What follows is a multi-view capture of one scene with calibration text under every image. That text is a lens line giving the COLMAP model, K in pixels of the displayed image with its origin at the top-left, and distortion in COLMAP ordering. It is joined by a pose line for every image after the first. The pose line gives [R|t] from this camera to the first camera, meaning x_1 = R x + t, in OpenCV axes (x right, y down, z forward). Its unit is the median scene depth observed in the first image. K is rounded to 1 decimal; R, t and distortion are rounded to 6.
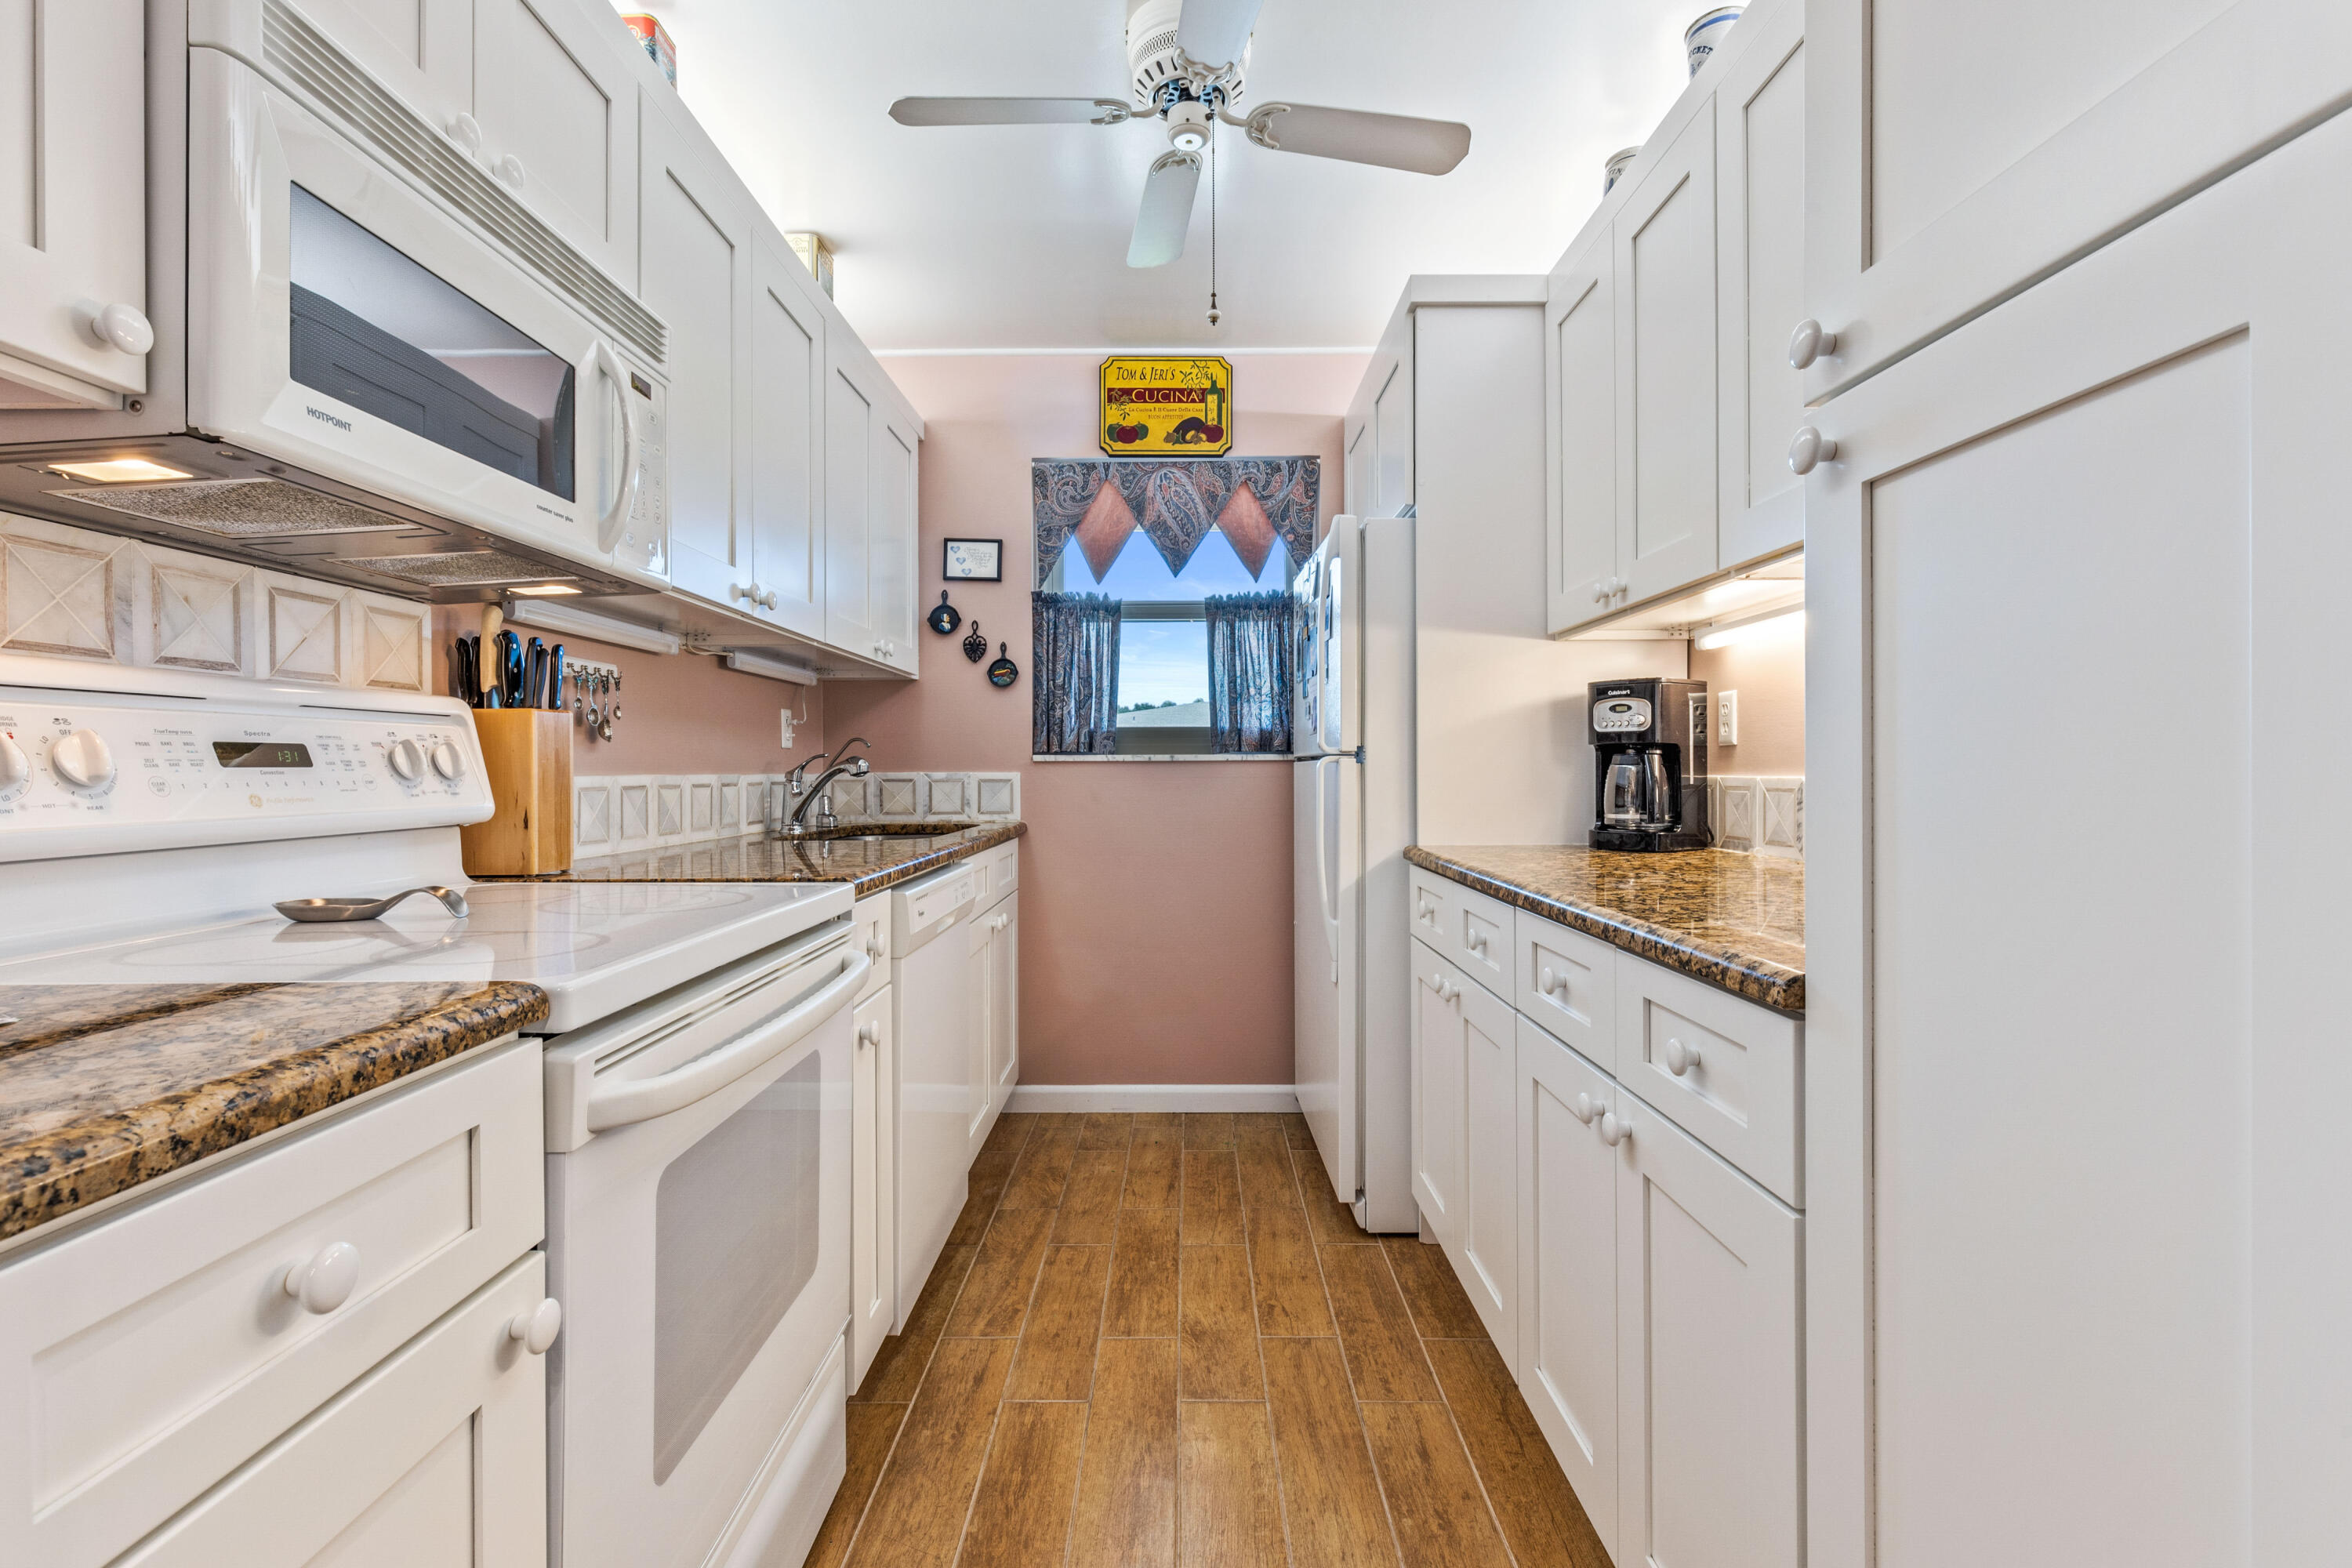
lens RADIAL K [[1069.5, 0, 1178.8], [0, 1069.5, 751.0], [0, 0, 1]] dist [0.004409, -0.003538]
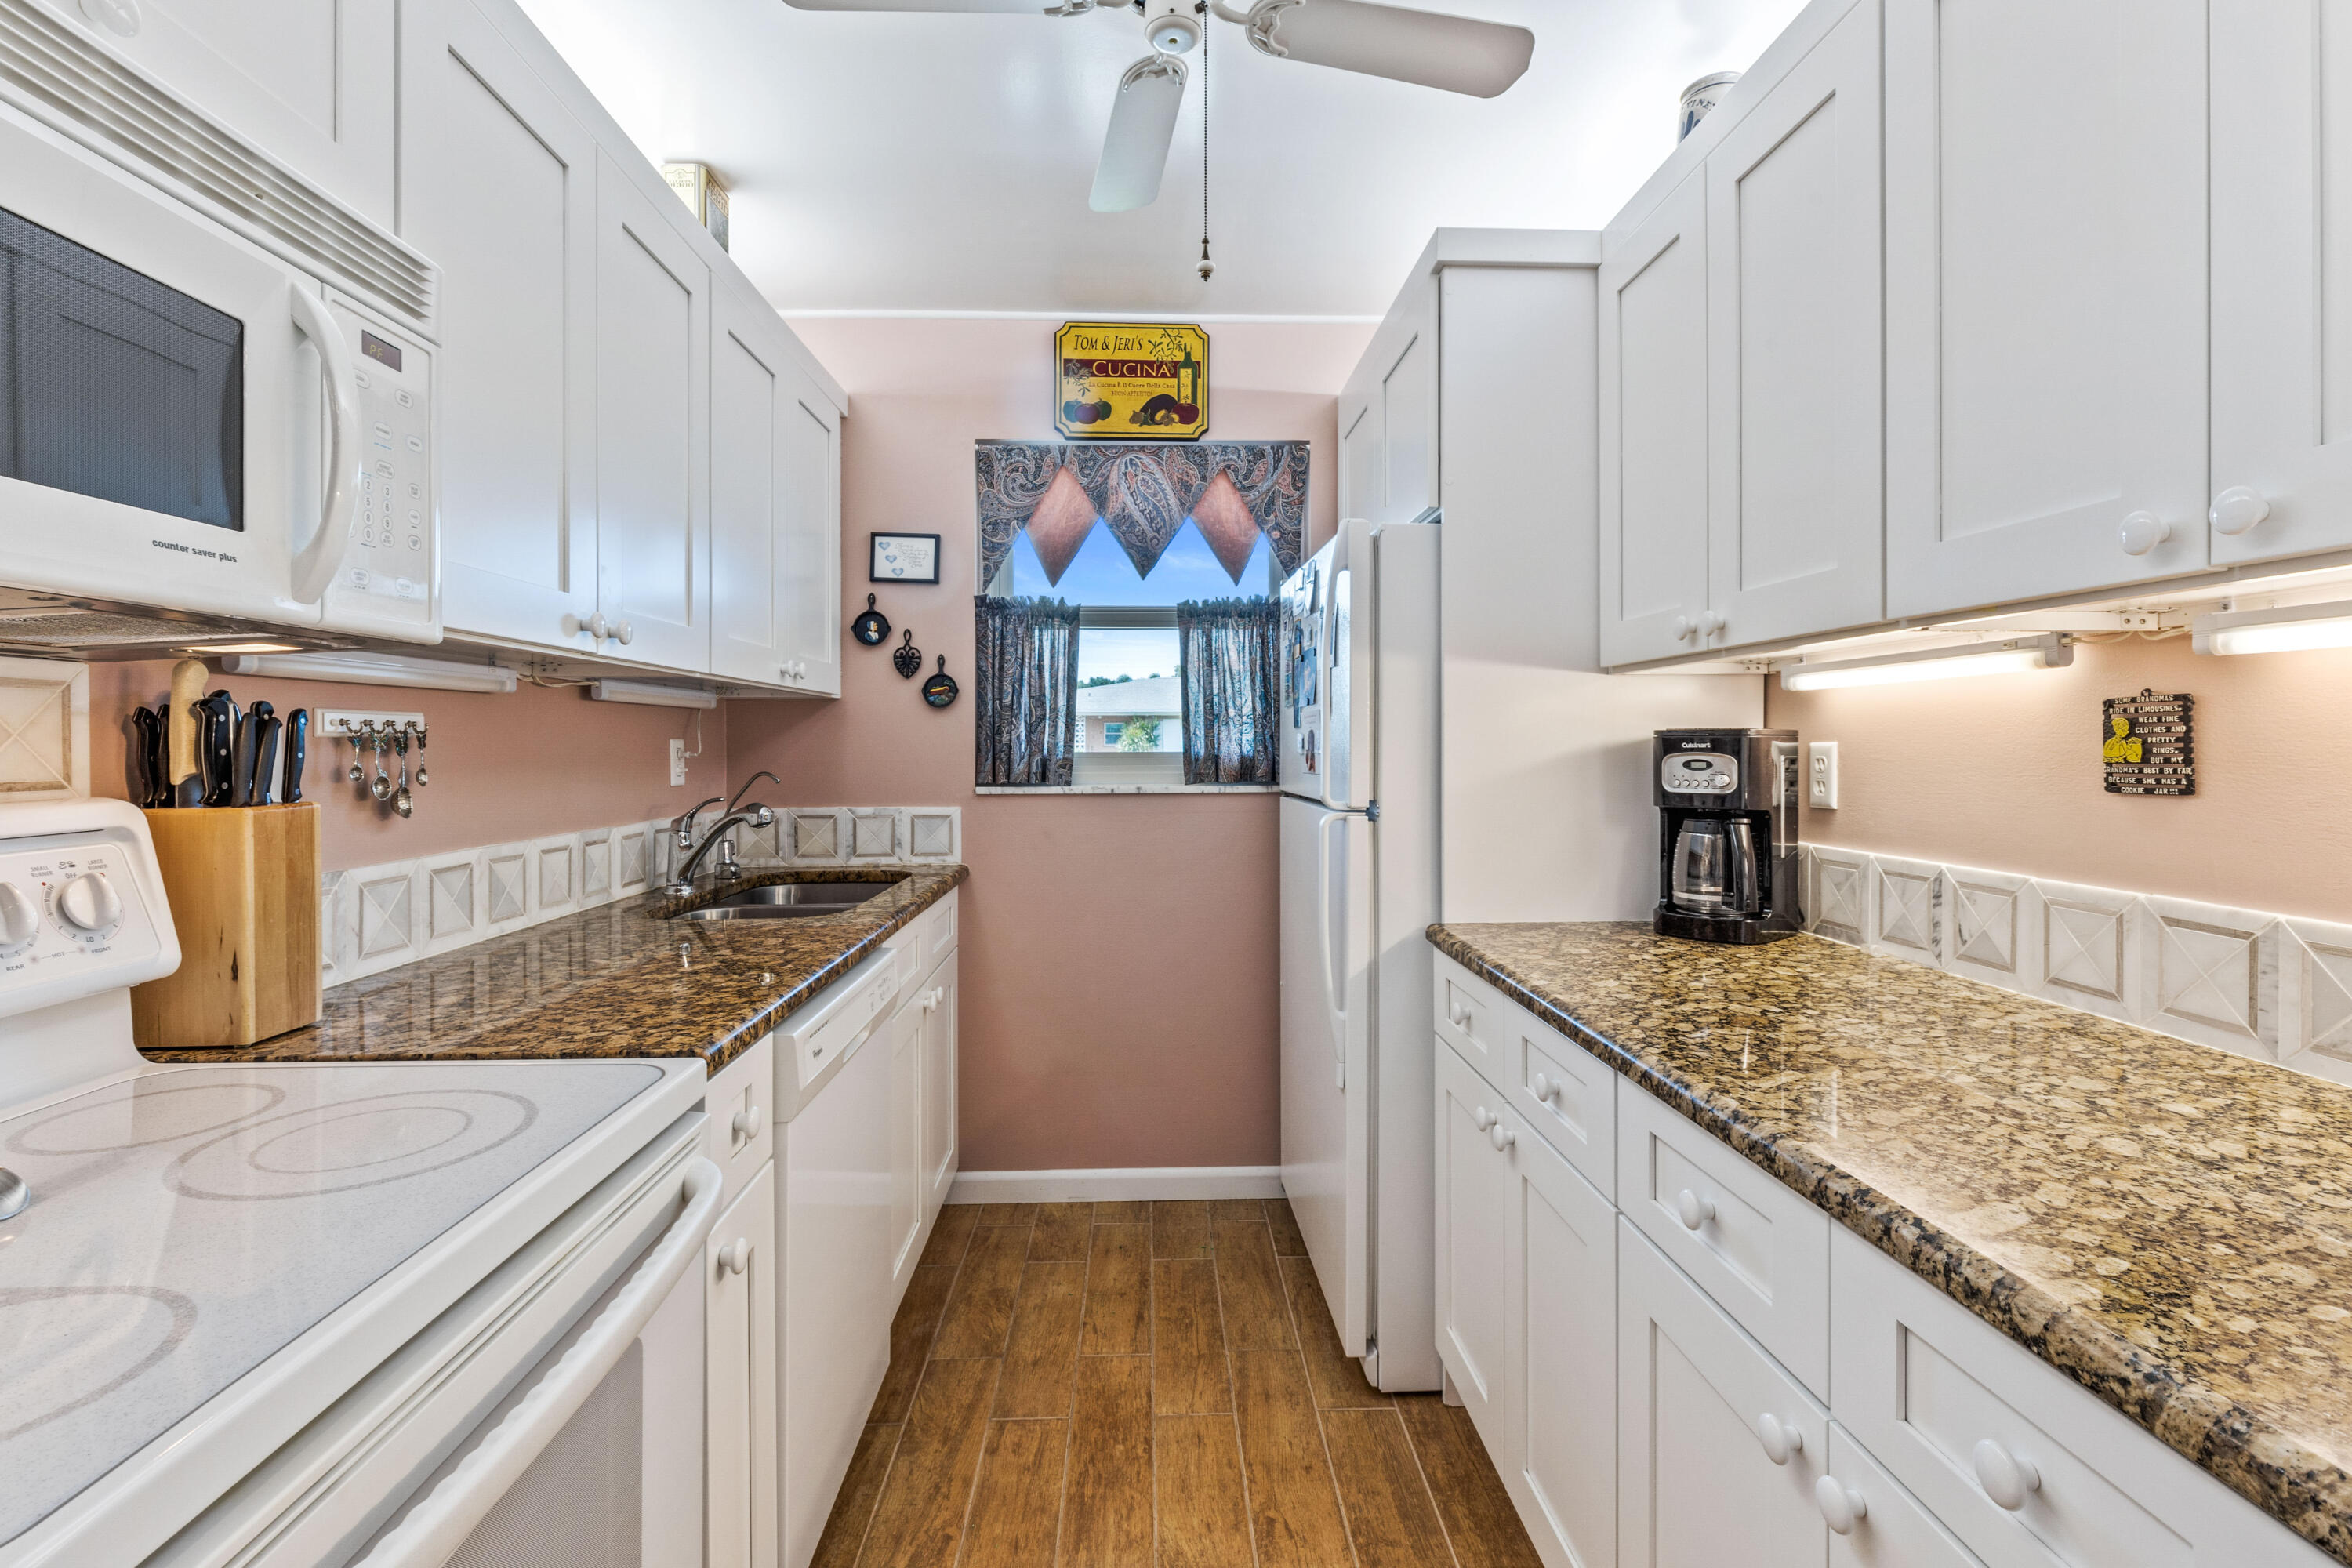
lens RADIAL K [[1069.5, 0, 1176.1], [0, 1069.5, 723.7], [0, 0, 1]] dist [0.004409, -0.003538]
pose [[0.999194, 0.001216, 0.040125, -0.014595], [-0.001338, 0.999995, 0.003030, -0.067591], [-0.040121, -0.003081, 0.999190, 0.188356]]
